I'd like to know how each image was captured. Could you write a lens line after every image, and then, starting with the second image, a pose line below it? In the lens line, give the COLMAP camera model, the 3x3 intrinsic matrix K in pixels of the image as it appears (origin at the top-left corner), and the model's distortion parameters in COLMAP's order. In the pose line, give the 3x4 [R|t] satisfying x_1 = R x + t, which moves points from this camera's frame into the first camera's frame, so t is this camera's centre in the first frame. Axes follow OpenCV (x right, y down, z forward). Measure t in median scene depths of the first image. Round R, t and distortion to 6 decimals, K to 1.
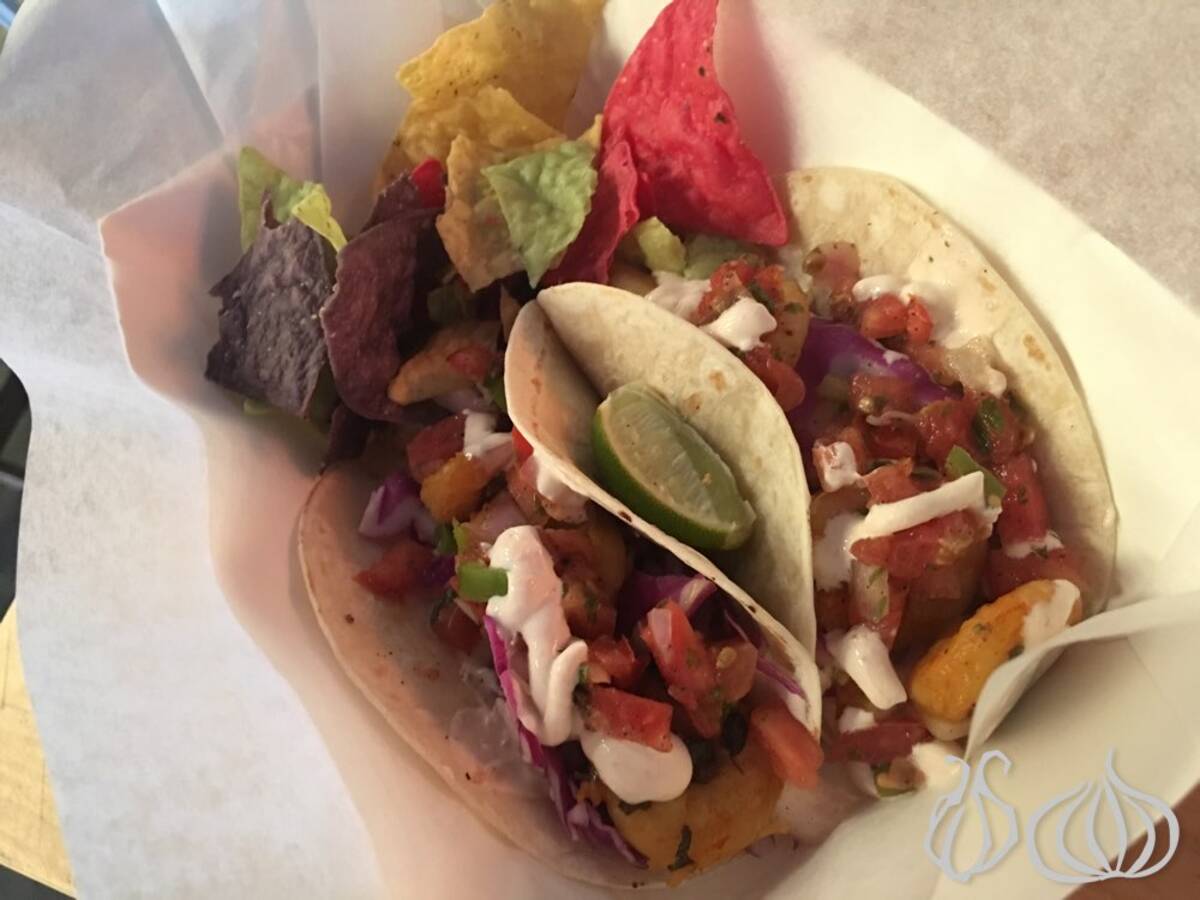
lens RADIAL K [[1027.2, 0, 598.8], [0, 1027.2, 441.1], [0, 0, 1]] dist [0.087421, -0.132040]
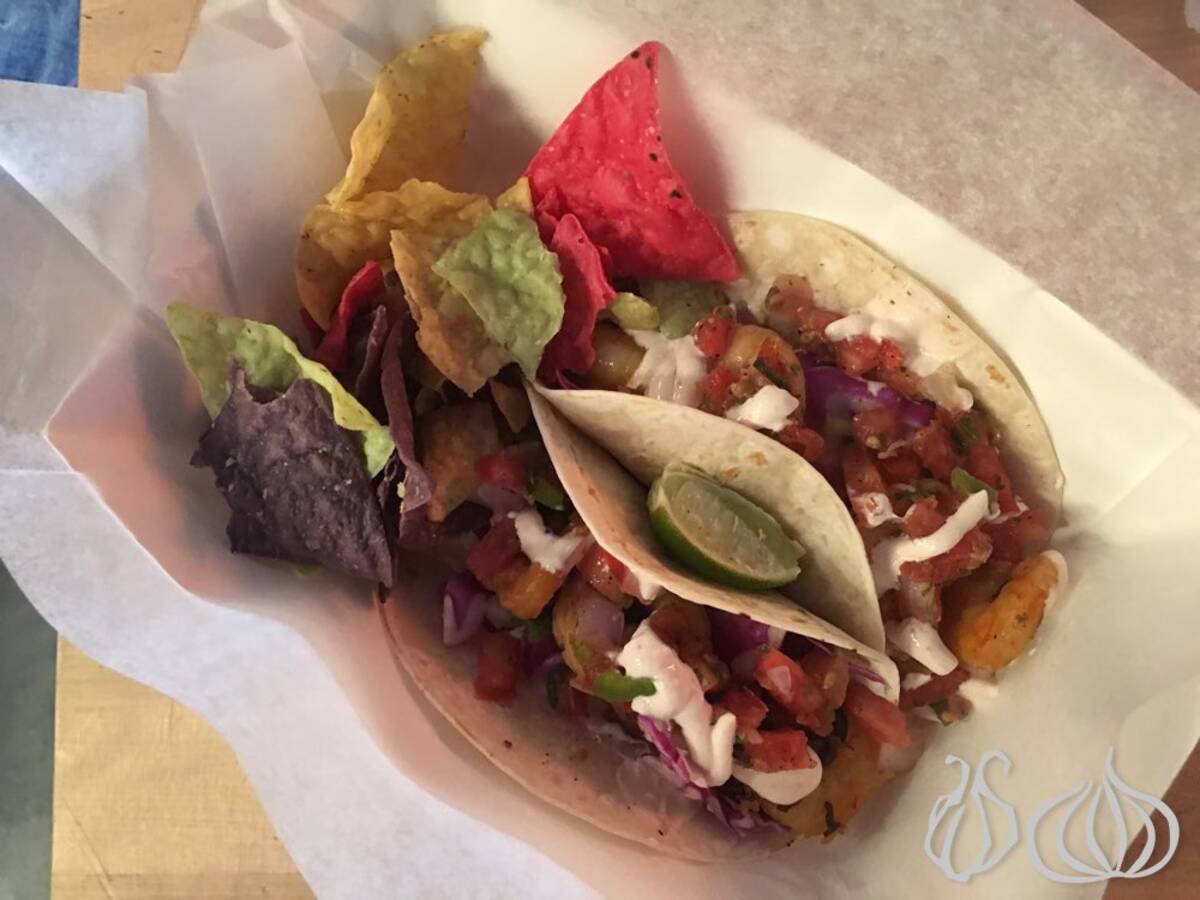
lens RADIAL K [[1013.1, 0, 602.4], [0, 1013.1, 445.6], [0, 0, 1]] dist [0.091508, -0.117862]
pose [[0.914883, -0.313557, 0.254304, -0.329122], [0.222727, 0.917383, 0.329850, -0.484467], [-0.336721, -0.245134, 0.909136, 0.016081]]
